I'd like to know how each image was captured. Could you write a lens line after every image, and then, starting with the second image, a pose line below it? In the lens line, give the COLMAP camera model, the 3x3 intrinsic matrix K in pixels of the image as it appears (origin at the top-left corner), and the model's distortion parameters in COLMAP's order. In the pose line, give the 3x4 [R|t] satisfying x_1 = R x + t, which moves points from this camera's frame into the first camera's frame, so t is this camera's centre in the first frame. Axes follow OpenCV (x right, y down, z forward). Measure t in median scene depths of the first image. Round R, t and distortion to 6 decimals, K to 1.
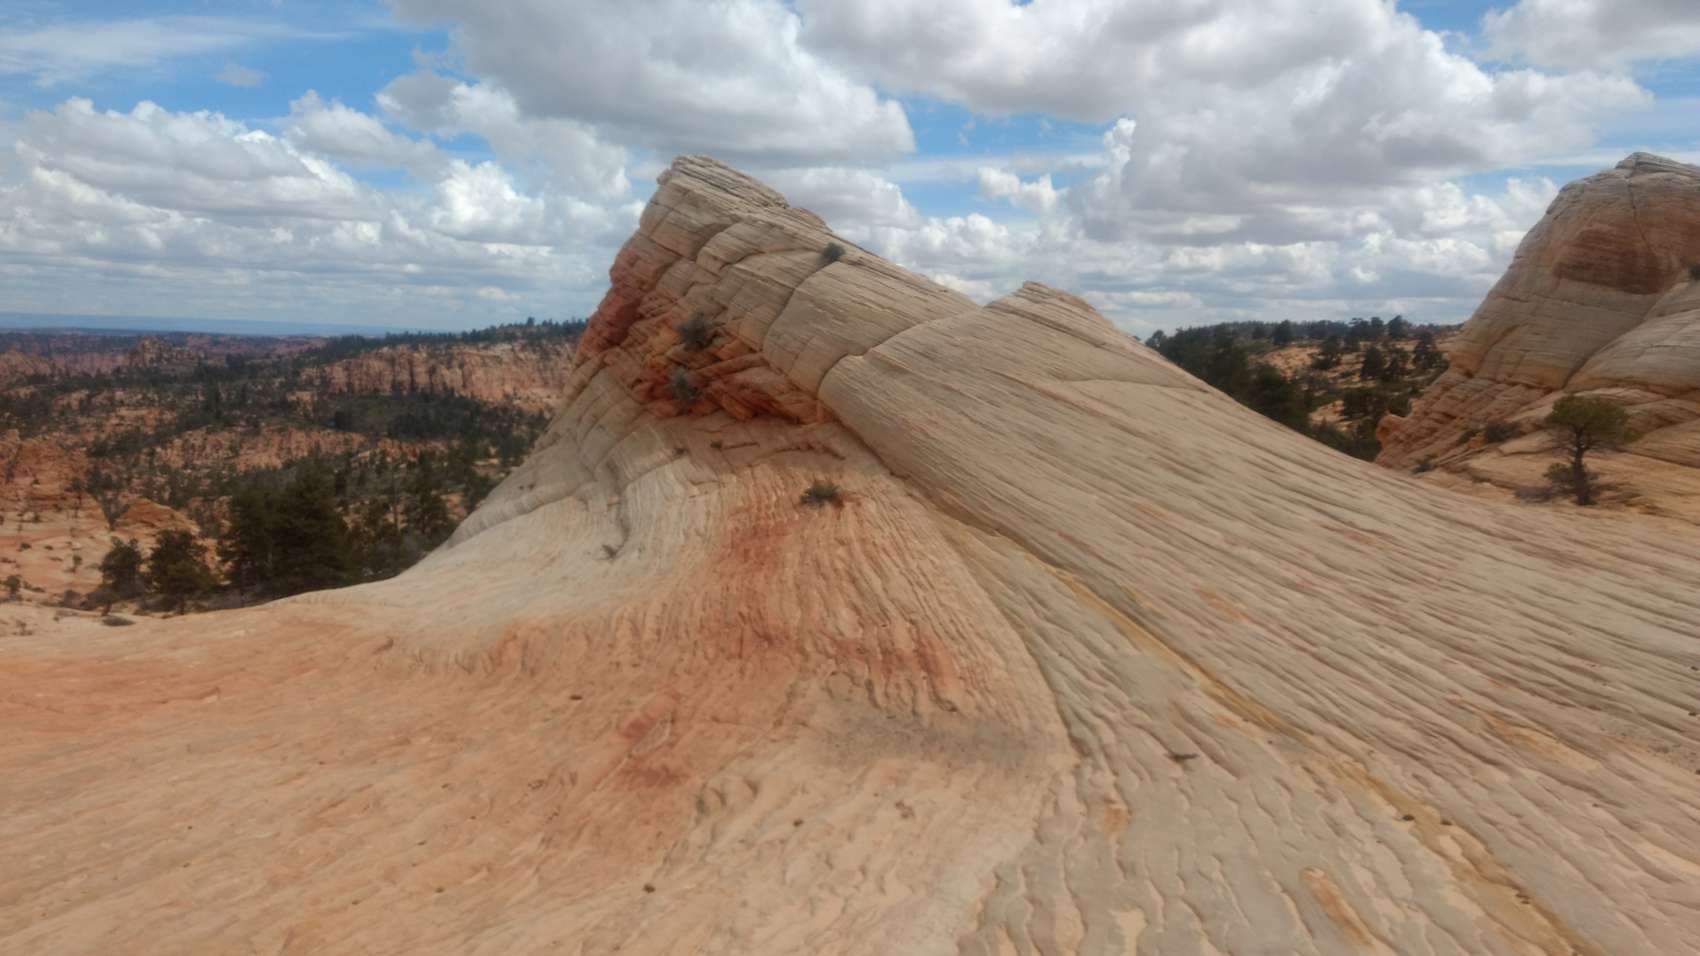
lens RADIAL K [[1323.6, 0, 855.8], [0, 1323.6, 485.9], [0, 0, 1]] dist [0.033181, -0.000199]
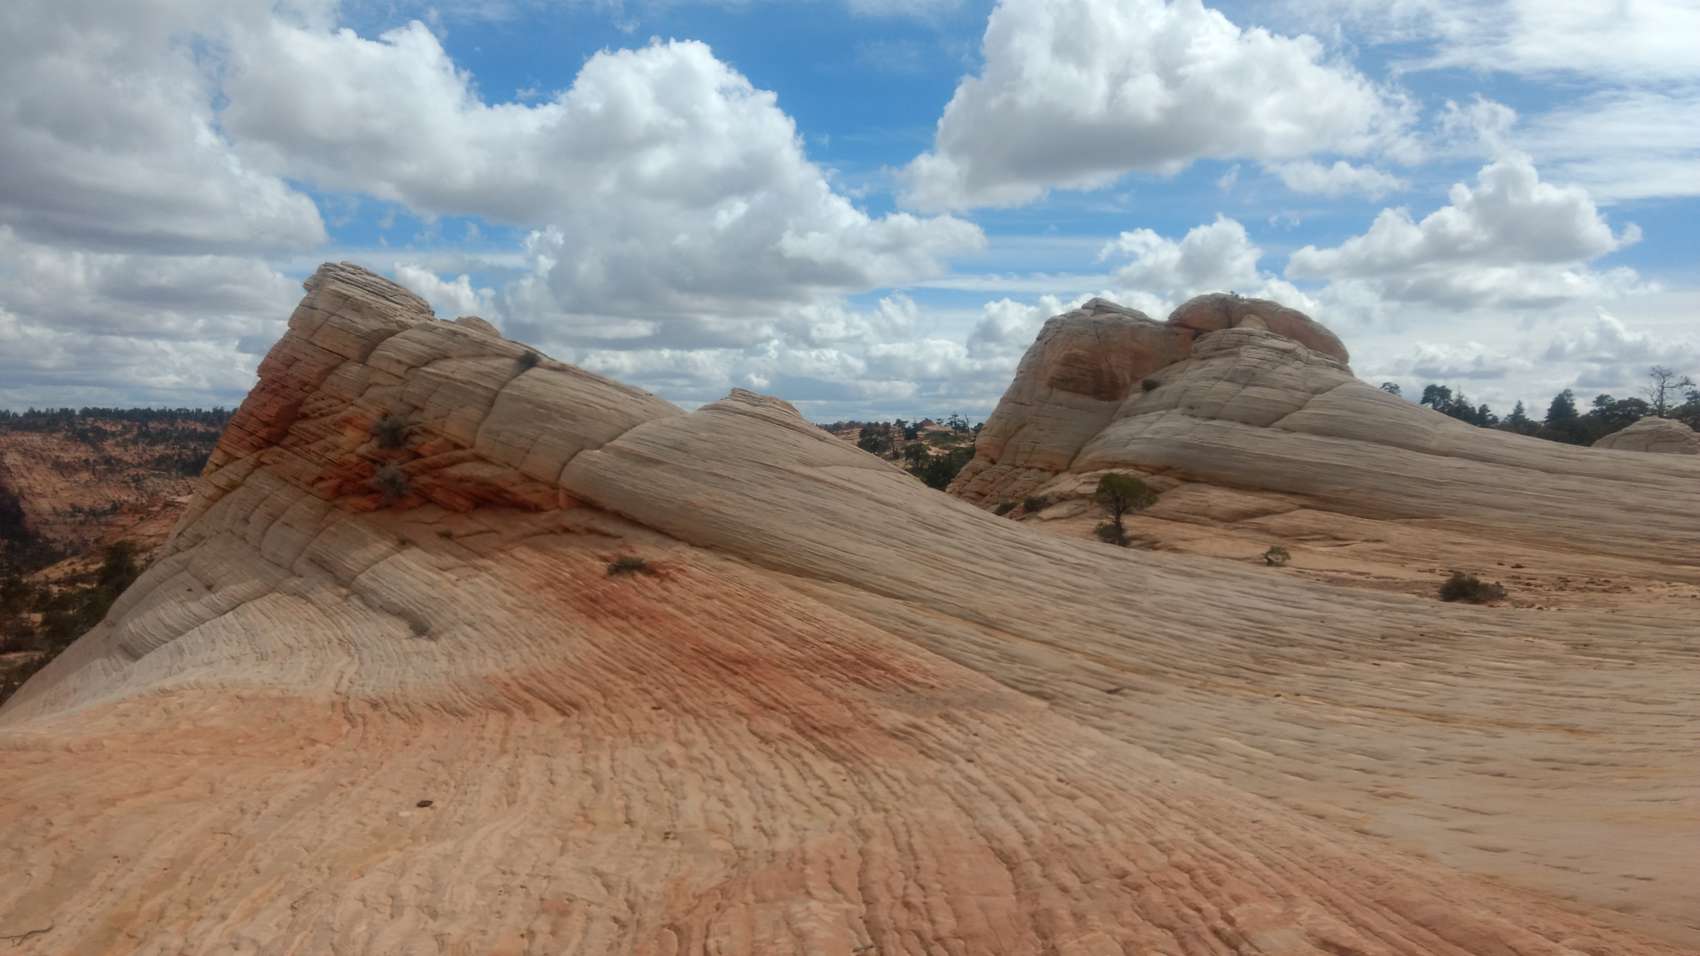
lens RADIAL K [[1323.6, 0, 855.8], [0, 1323.6, 464.3], [0, 0, 1]] dist [0.033181, -0.000199]
pose [[0.905532, -0.015961, 0.423977, -0.209631], [0.054338, 0.995426, -0.078582, 0.012536], [-0.420784, 0.094197, 0.902257, -0.099528]]
